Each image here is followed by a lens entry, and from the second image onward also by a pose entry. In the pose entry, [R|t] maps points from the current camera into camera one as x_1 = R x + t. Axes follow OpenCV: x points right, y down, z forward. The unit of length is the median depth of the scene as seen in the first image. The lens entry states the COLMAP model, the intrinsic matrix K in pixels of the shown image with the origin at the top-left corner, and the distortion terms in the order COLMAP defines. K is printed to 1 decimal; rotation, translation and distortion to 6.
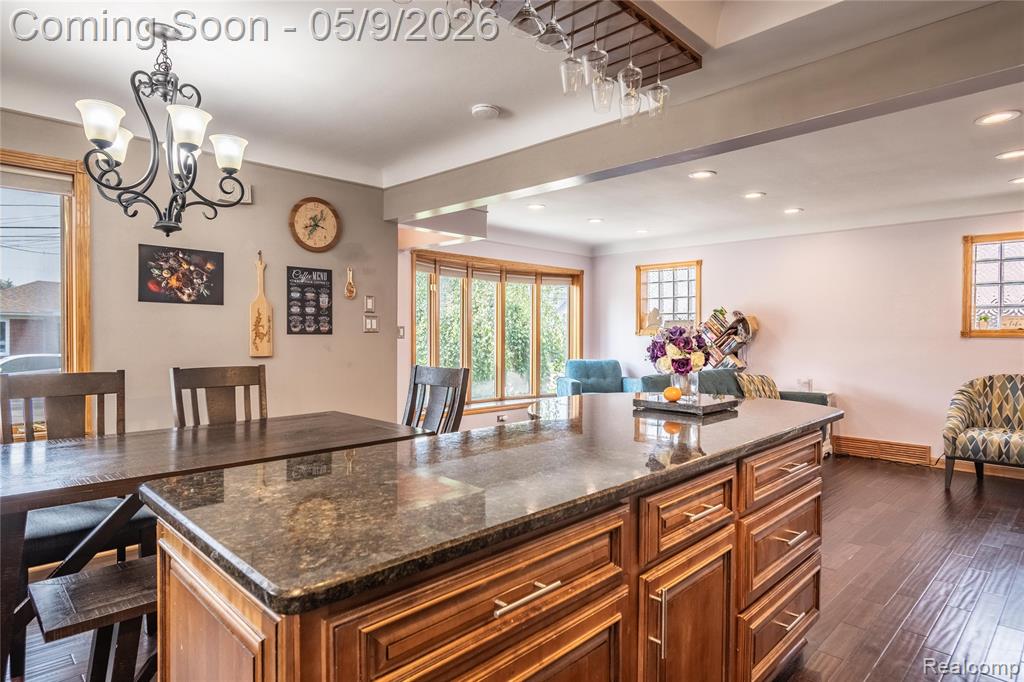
lens RADIAL K [[582.5, 0, 507.7], [0, 582.5, 343.8], [0, 0, 1]] dist [0.005371, -0.002278]
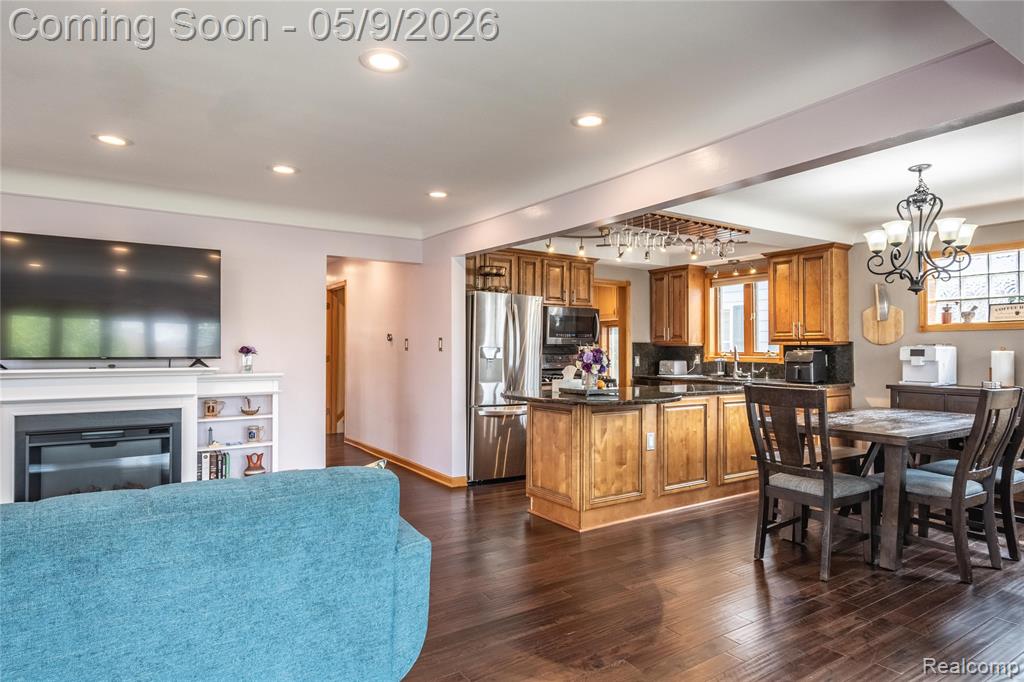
lens RADIAL K [[582.5, 0, 498.3], [0, 582.5, 346.1], [0, 0, 1]] dist [0.005371, -0.002278]
pose [[-0.977653, -0.008697, 0.210044, 0.119912], [-0.006467, 0.999915, 0.011300, -0.031089], [-0.210124, 0.009689, -0.977627, 1.662733]]
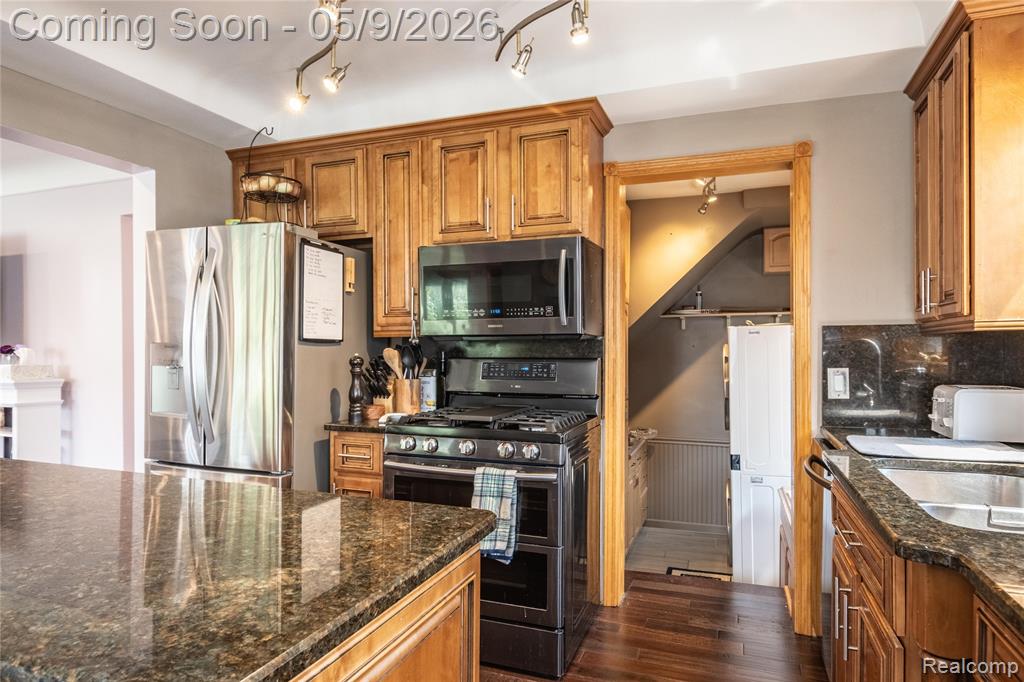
lens RADIAL K [[582.5, 0, 515.9], [0, 582.5, 355.9], [0, 0, 1]] dist [0.005371, -0.002278]
pose [[-0.412585, -0.015441, 0.910788, -0.338723], [0.010462, 0.999710, 0.021688, -0.008973], [-0.910859, 0.018476, -0.412304, 0.281397]]
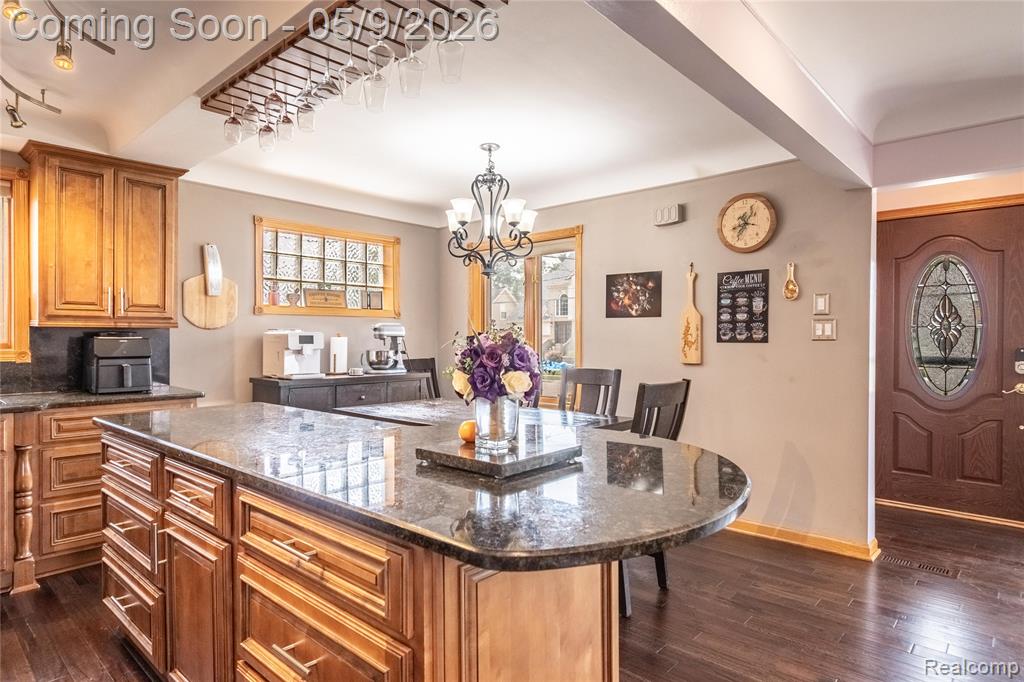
lens RADIAL K [[582.5, 0, 518.0], [0, 582.5, 337.9], [0, 0, 1]] dist [0.005371, -0.002278]
pose [[0.048218, -0.007259, -0.998810, 0.563874], [-0.017930, 0.999806, -0.008132, -0.009818], [0.998676, 0.018301, 0.048079, 0.596806]]
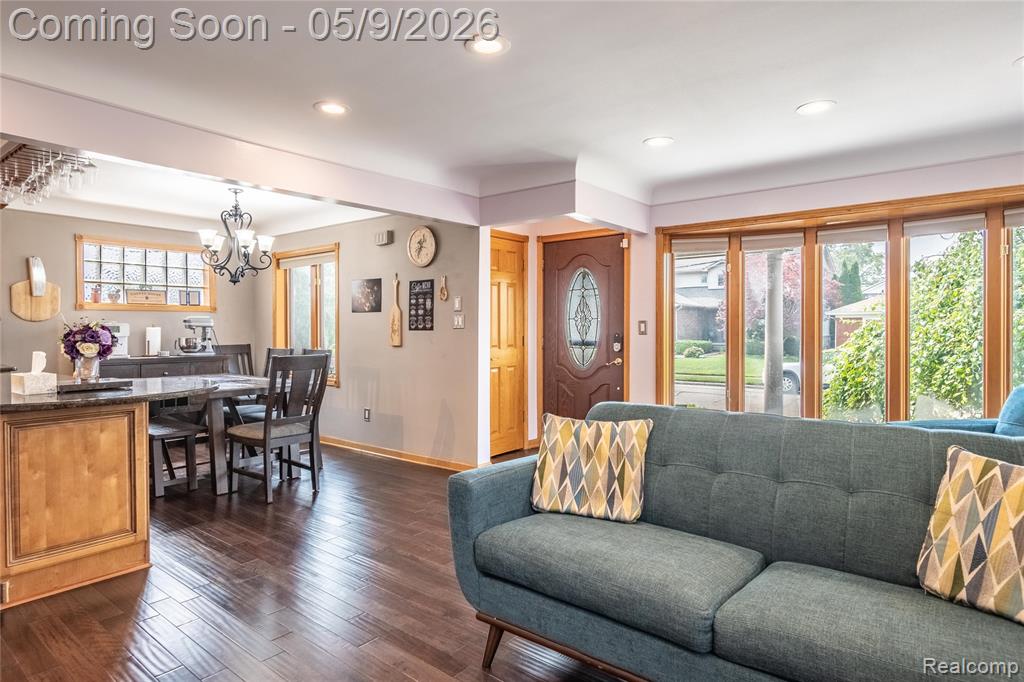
lens RADIAL K [[582.5, 0, 519.6], [0, 582.5, 336.1], [0, 0, 1]] dist [0.005371, -0.002278]
pose [[0.116328, 0.005531, -0.993195, 0.987263], [-0.014685, 0.999885, 0.003848, -0.011656], [0.993102, 0.014138, 0.116395, 1.060909]]
